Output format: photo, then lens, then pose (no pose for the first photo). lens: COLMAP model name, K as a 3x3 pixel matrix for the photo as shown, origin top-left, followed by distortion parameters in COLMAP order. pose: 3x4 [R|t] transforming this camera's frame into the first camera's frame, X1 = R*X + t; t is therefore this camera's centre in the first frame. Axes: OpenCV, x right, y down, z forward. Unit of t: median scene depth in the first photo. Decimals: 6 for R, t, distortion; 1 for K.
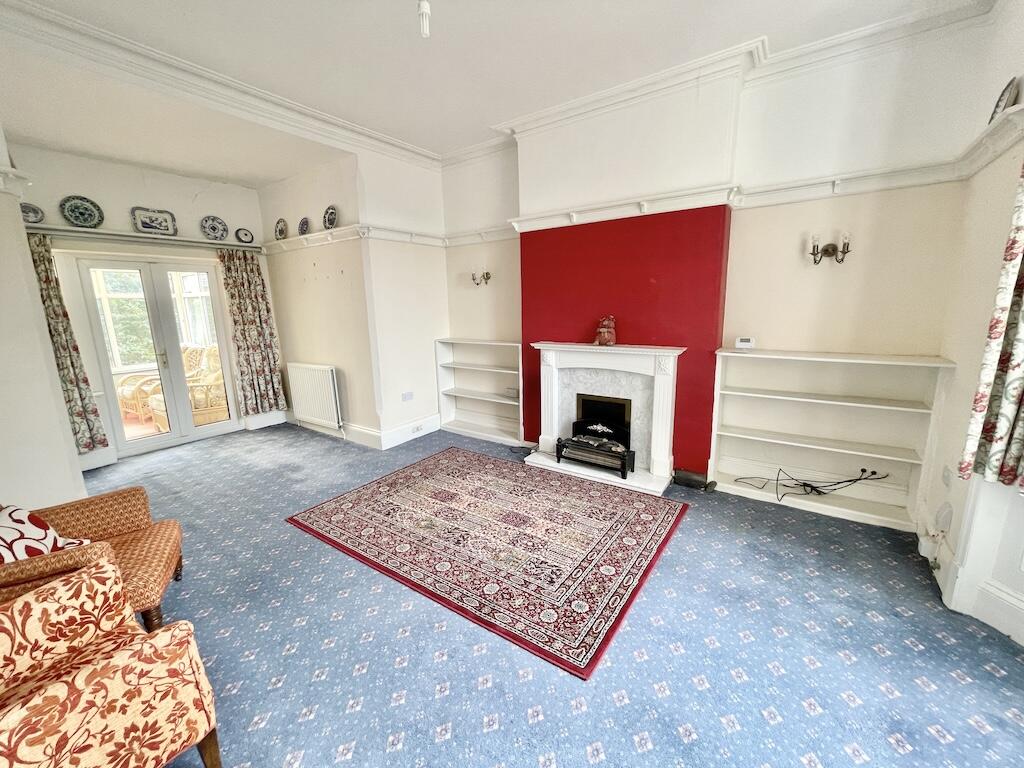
lens RADIAL K [[414.6, 0, 512.3], [0, 414.6, 386.1], [0, 0, 1]] dist [-0.000532, -0.000568]
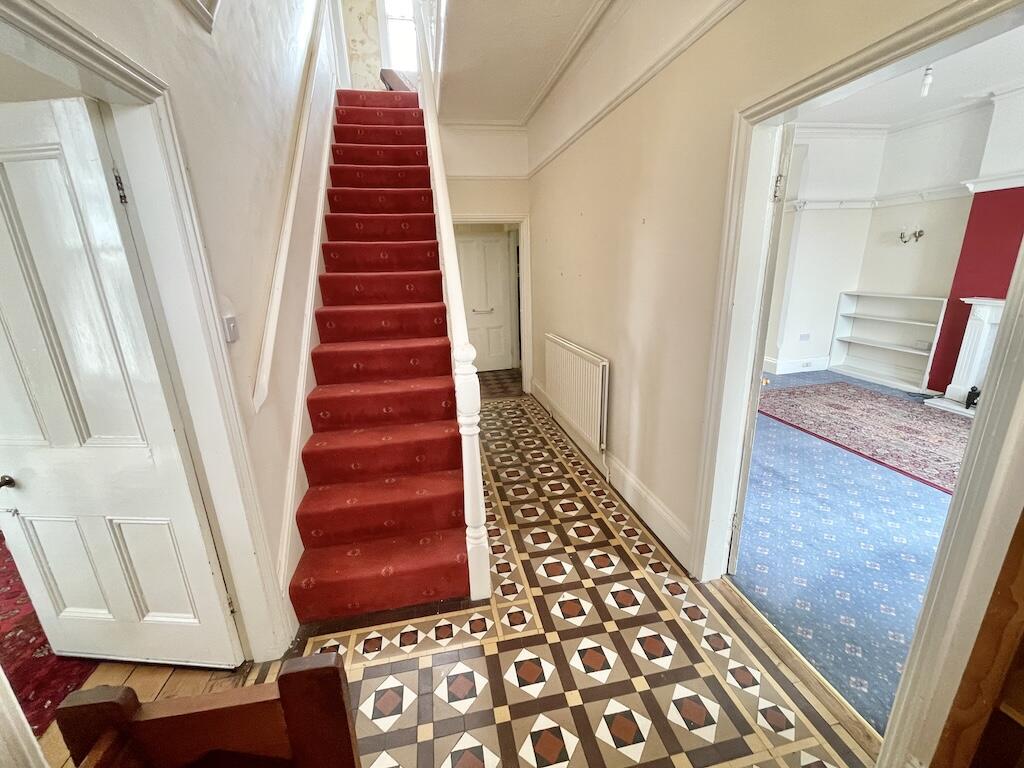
lens RADIAL K [[414.6, 0, 506.7], [0, 414.6, 382.8], [0, 0, 1]] dist [-0.000532, -0.000568]
pose [[0.714843, 0.187711, -0.673620, -0.032513], [-0.120930, 0.981969, 0.145305, 0.099836], [0.688749, -0.022409, 0.724653, -0.596385]]
